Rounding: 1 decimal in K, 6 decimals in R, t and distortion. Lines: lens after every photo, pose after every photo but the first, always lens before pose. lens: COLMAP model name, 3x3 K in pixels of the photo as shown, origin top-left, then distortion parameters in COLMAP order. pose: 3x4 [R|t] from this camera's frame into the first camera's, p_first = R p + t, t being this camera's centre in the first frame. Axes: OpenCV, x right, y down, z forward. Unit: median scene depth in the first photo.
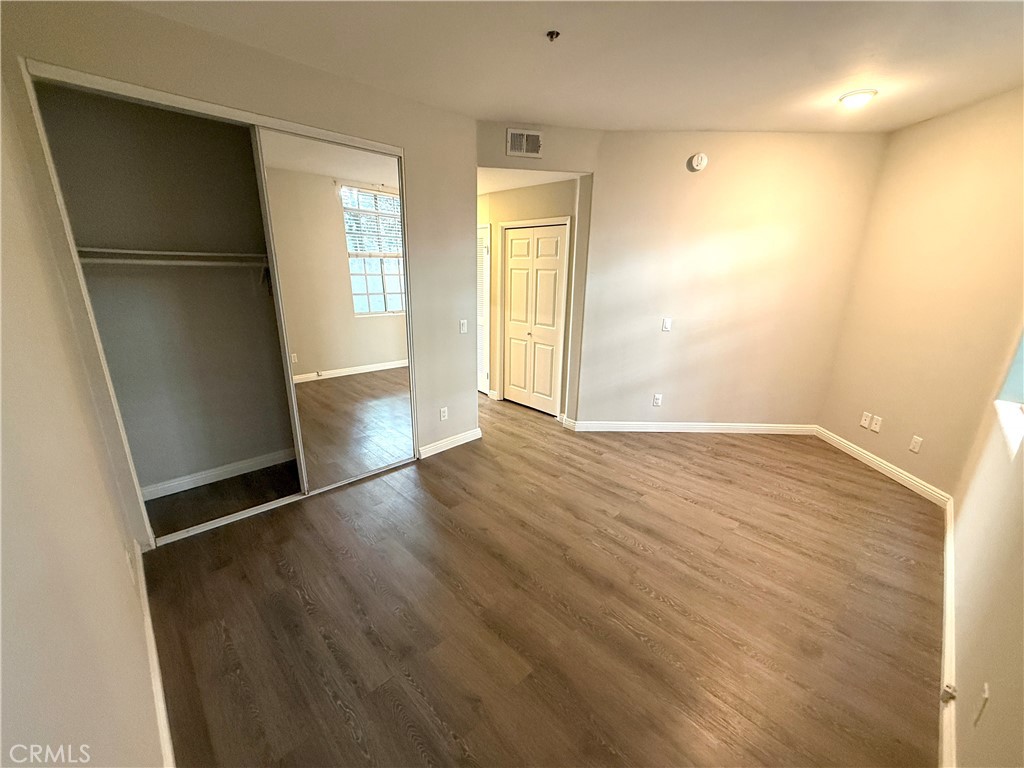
lens RADIAL K [[410.4, 0, 511.7], [0, 410.4, 386.5], [0, 0, 1]] dist [-0.001123, -0.000089]
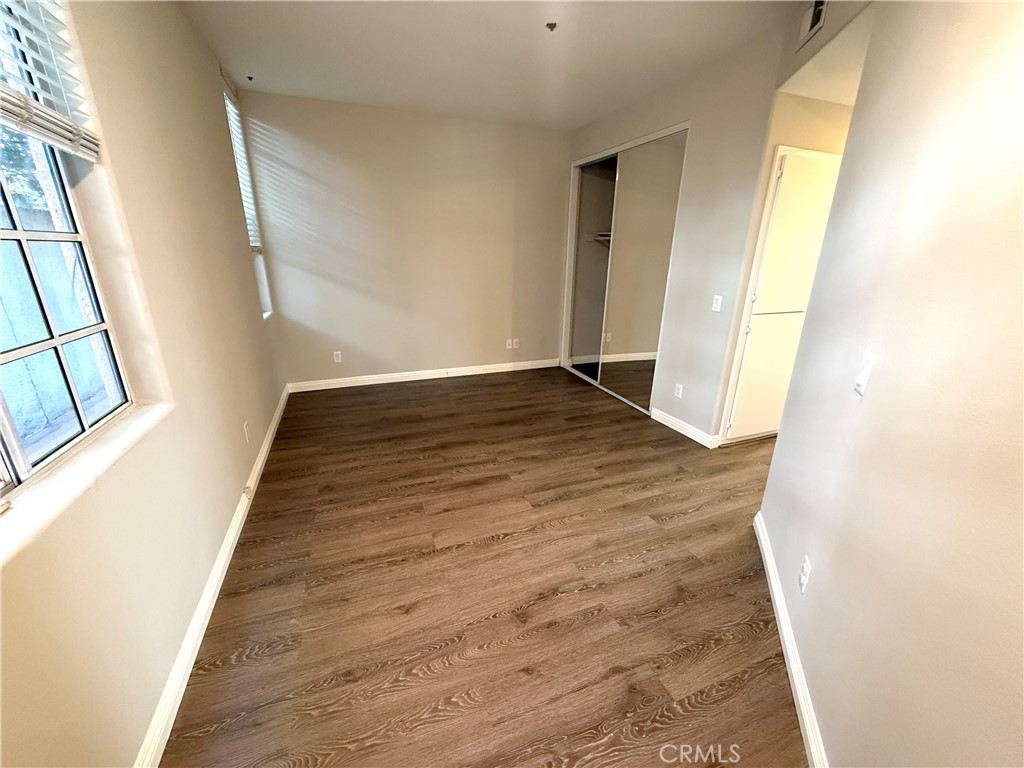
lens RADIAL K [[410.4, 0, 509.7], [0, 410.4, 386.2], [0, 0, 1]] dist [-0.001123, -0.000089]
pose [[-0.387881, 0.270432, -0.881144, 1.009938], [-0.276790, 0.877689, 0.391215, -0.253209], [0.879167, 0.395637, -0.265586, 1.106772]]
